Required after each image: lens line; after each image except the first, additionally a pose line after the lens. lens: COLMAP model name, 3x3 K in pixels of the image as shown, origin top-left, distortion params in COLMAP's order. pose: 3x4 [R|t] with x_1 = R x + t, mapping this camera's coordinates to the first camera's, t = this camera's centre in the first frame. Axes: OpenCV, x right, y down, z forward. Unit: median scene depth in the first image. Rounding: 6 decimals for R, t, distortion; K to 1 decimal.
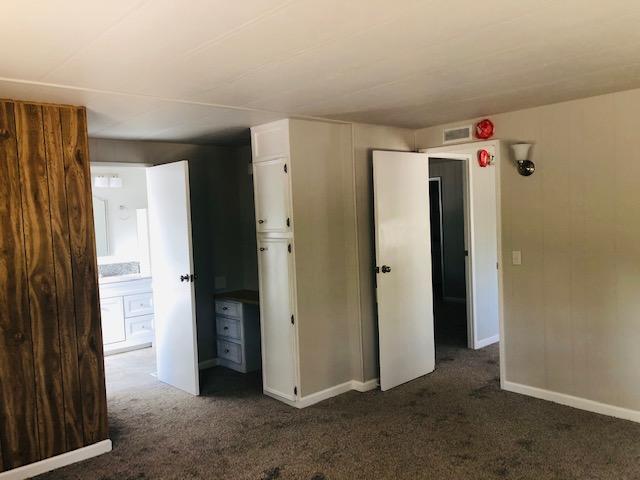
lens RADIAL K [[541.3, 0, 320.9], [0, 541.3, 232.9], [0, 0, 1]] dist [0.240825, -0.283733]
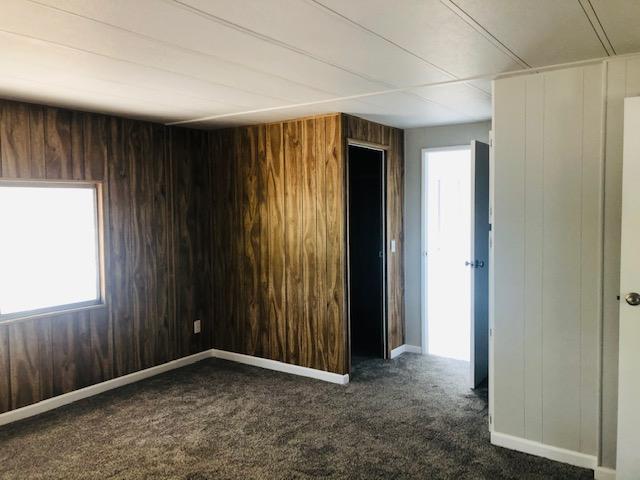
lens RADIAL K [[541.3, 0, 320.9], [0, 541.3, 232.9], [0, 0, 1]] dist [0.240825, -0.283733]
pose [[0.235024, 0.089105, -0.967897, 0.829647], [-0.039876, 0.995835, 0.081994, -0.054708], [0.971171, 0.019326, 0.237598, 0.694457]]
